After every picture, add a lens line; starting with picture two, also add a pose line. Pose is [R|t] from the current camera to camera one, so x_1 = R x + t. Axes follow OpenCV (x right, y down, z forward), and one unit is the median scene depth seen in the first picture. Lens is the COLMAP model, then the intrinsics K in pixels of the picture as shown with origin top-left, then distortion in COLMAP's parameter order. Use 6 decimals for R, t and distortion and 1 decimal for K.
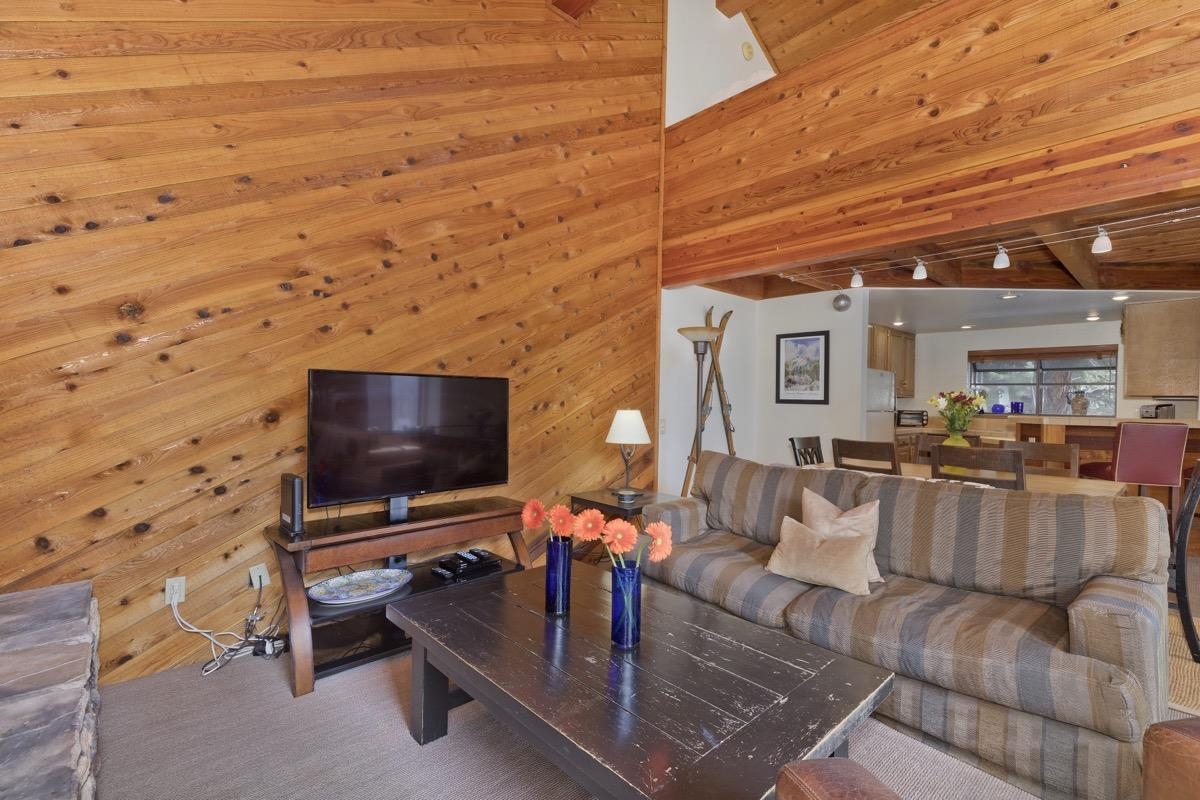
lens RADIAL K [[552.1, 0, 600.0], [0, 552.1, 400.0], [0, 0, 1]] dist [0.033777, -0.000155]
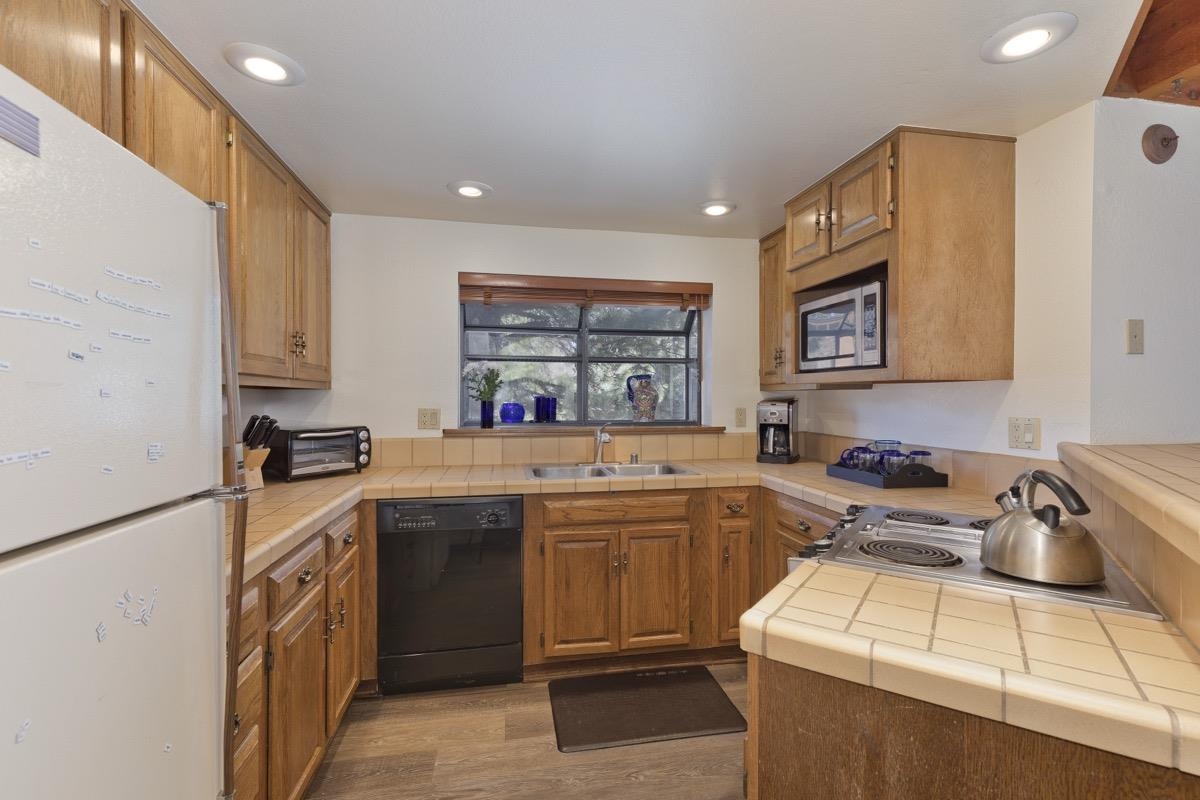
lens RADIAL K [[552.1, 0, 600.0], [0, 552.1, 400.0], [0, 0, 1]] dist [0.033777, -0.000155]
pose [[0.566903, -0.015659, 0.823636, 0.403883], [0.010525, 0.999875, 0.011766, 0.003207], [-0.823717, 0.001999, 0.566997, 0.723541]]
